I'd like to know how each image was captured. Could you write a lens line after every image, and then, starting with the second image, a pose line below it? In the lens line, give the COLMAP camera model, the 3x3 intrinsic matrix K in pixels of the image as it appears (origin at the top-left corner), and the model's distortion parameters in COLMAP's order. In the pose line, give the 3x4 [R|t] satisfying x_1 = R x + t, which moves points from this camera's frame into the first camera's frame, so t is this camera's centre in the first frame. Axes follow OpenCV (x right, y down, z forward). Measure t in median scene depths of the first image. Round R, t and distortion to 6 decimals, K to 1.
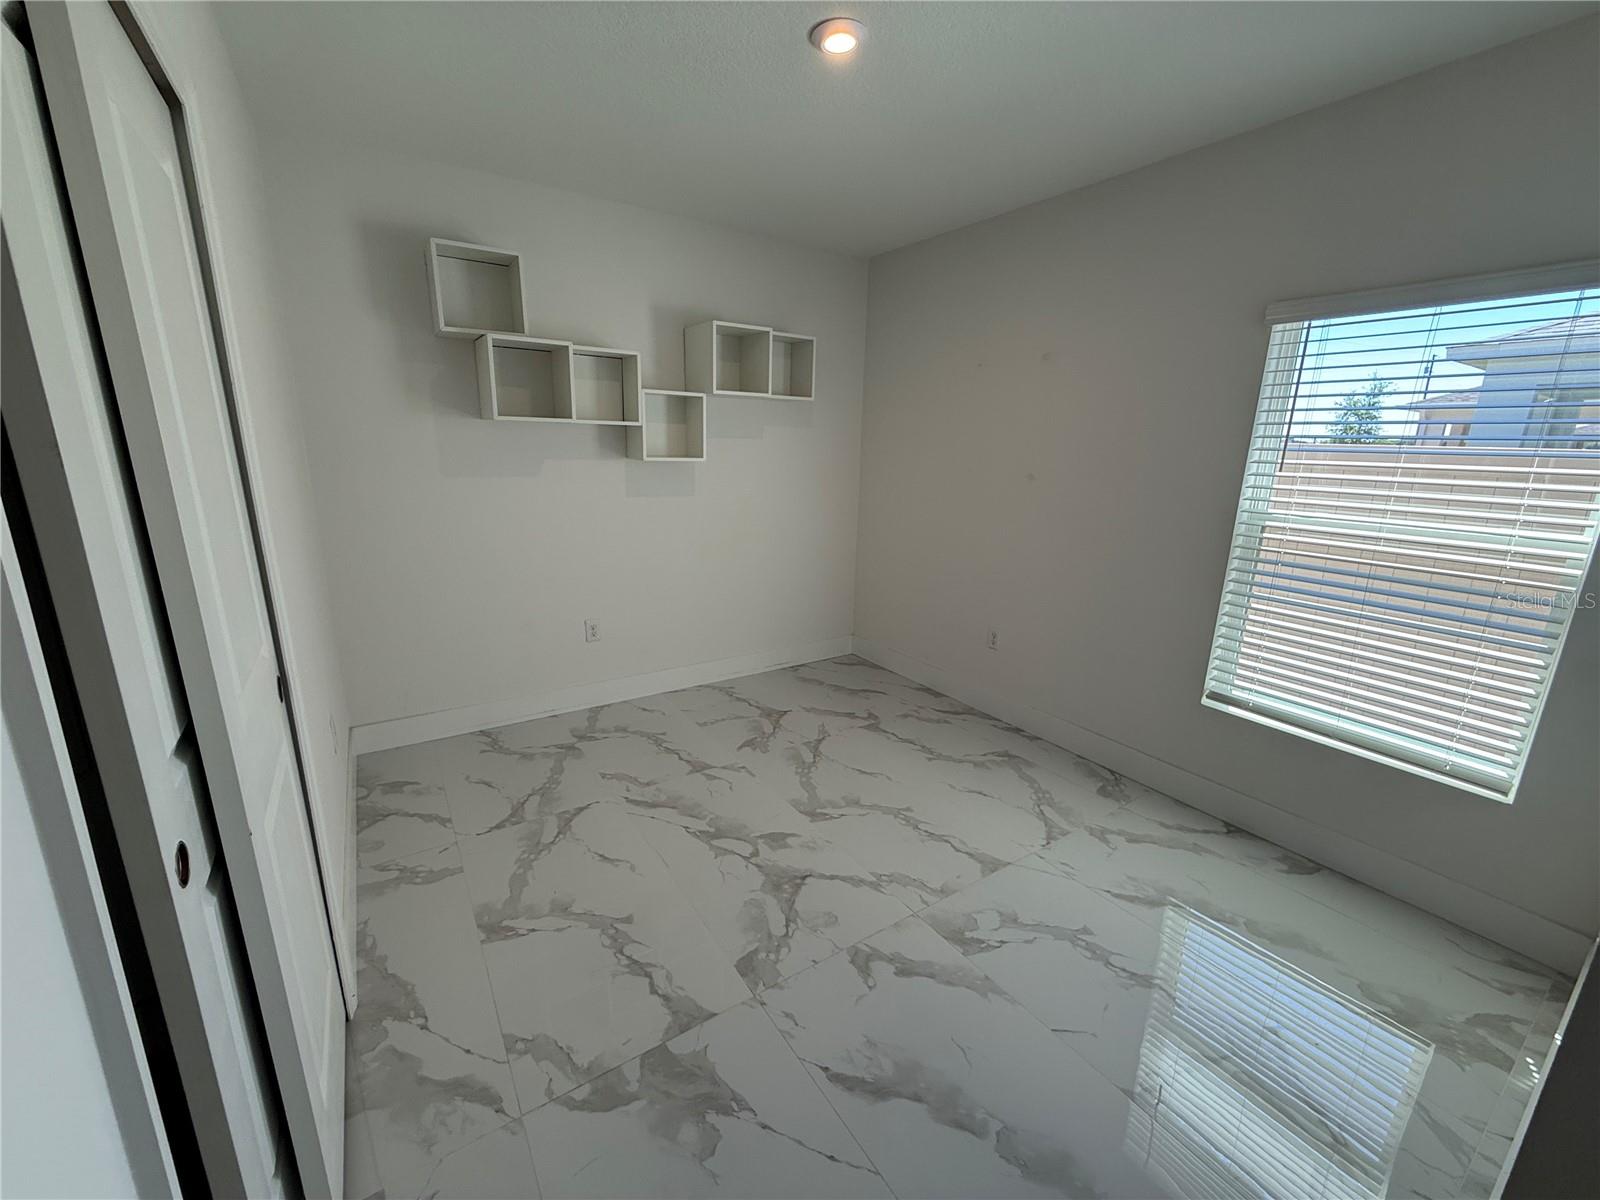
lens RADIAL K [[639.3, 0, 804.7], [0, 639.3, 587.8], [0, 0, 1]] dist [-0.001537, 0.000374]
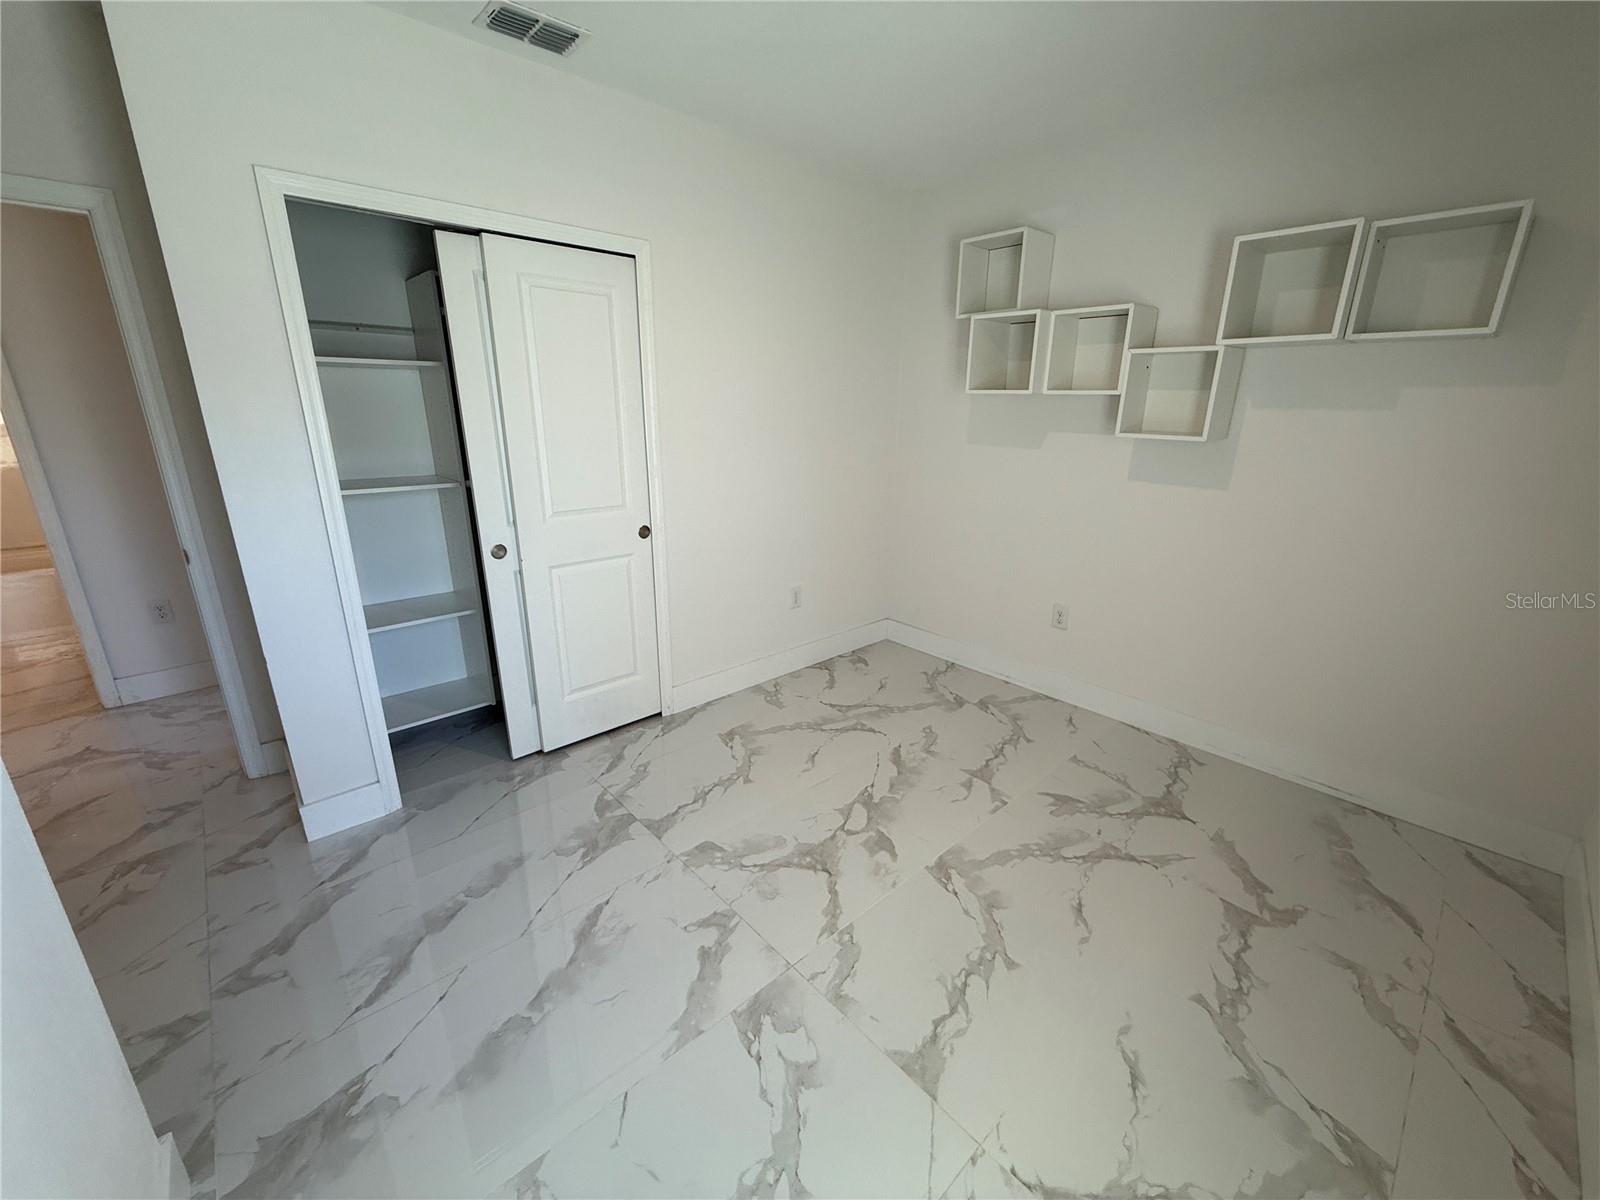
lens RADIAL K [[639.3, 0, 803.6], [0, 639.3, 599.4], [0, 0, 1]] dist [-0.001537, 0.000374]
pose [[0.152247, 0.273868, -0.949640, 0.769834], [-0.227096, 0.944827, 0.236072, -0.146750], [0.961898, 0.179718, 0.206042, 0.672808]]
